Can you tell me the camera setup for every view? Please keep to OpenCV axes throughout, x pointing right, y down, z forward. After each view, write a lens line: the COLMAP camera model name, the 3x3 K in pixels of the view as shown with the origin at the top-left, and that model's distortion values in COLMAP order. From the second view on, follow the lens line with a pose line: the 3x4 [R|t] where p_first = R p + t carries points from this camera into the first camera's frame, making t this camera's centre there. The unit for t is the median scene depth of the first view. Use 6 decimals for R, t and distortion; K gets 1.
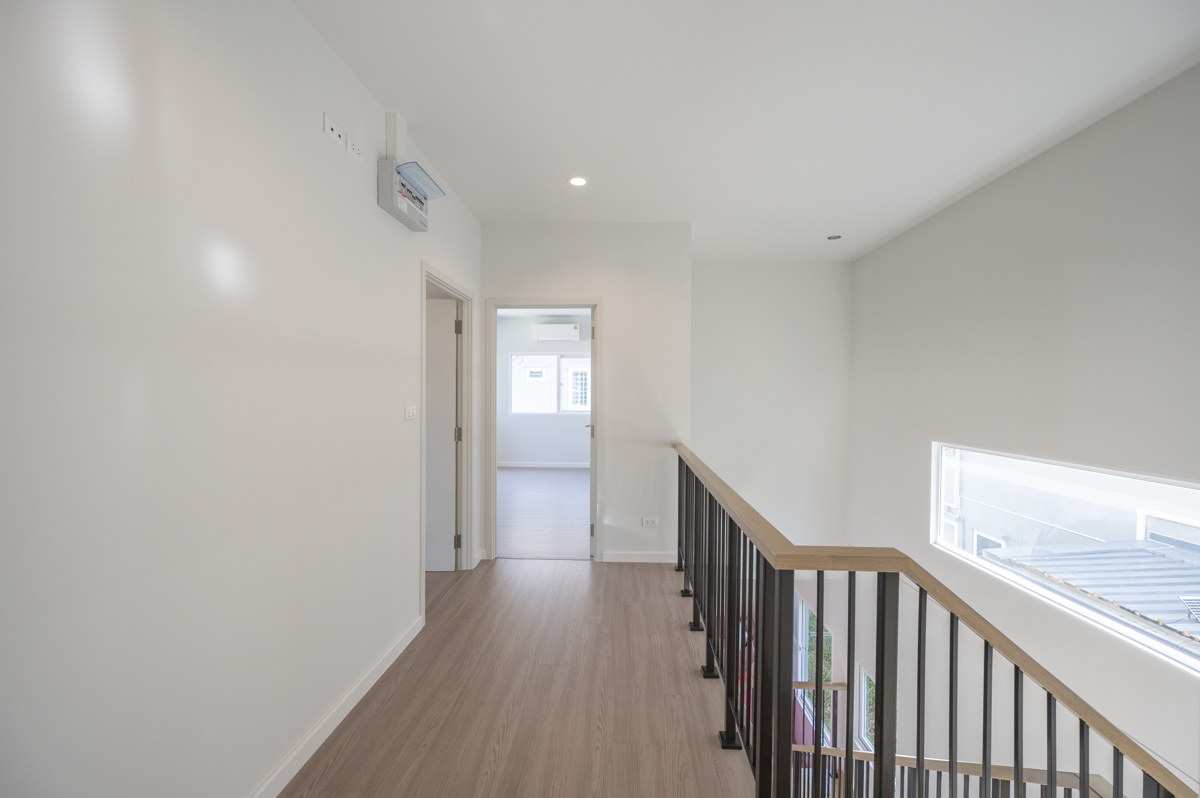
lens RADIAL K [[476.1, 0, 600.4], [0, 476.1, 401.3], [0, 0, 1]] dist [0.000749, 0.000045]
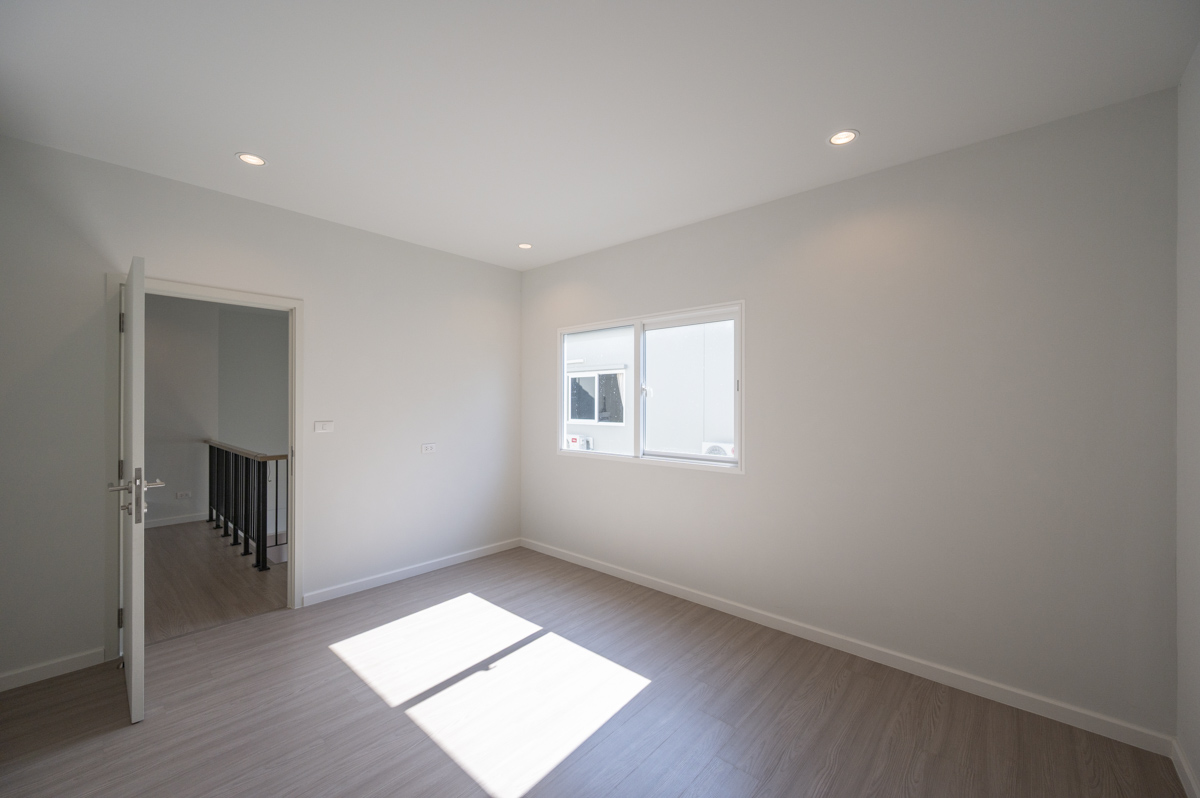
lens RADIAL K [[476.1, 0, 600.9], [0, 476.1, 401.1], [0, 0, 1]] dist [0.000749, 0.000045]
pose [[0.634051, 0.001291, 0.773290, -0.216355], [0.007452, 0.999942, -0.007780, -0.008747], [-0.773255, 0.010696, 0.634005, -0.913844]]
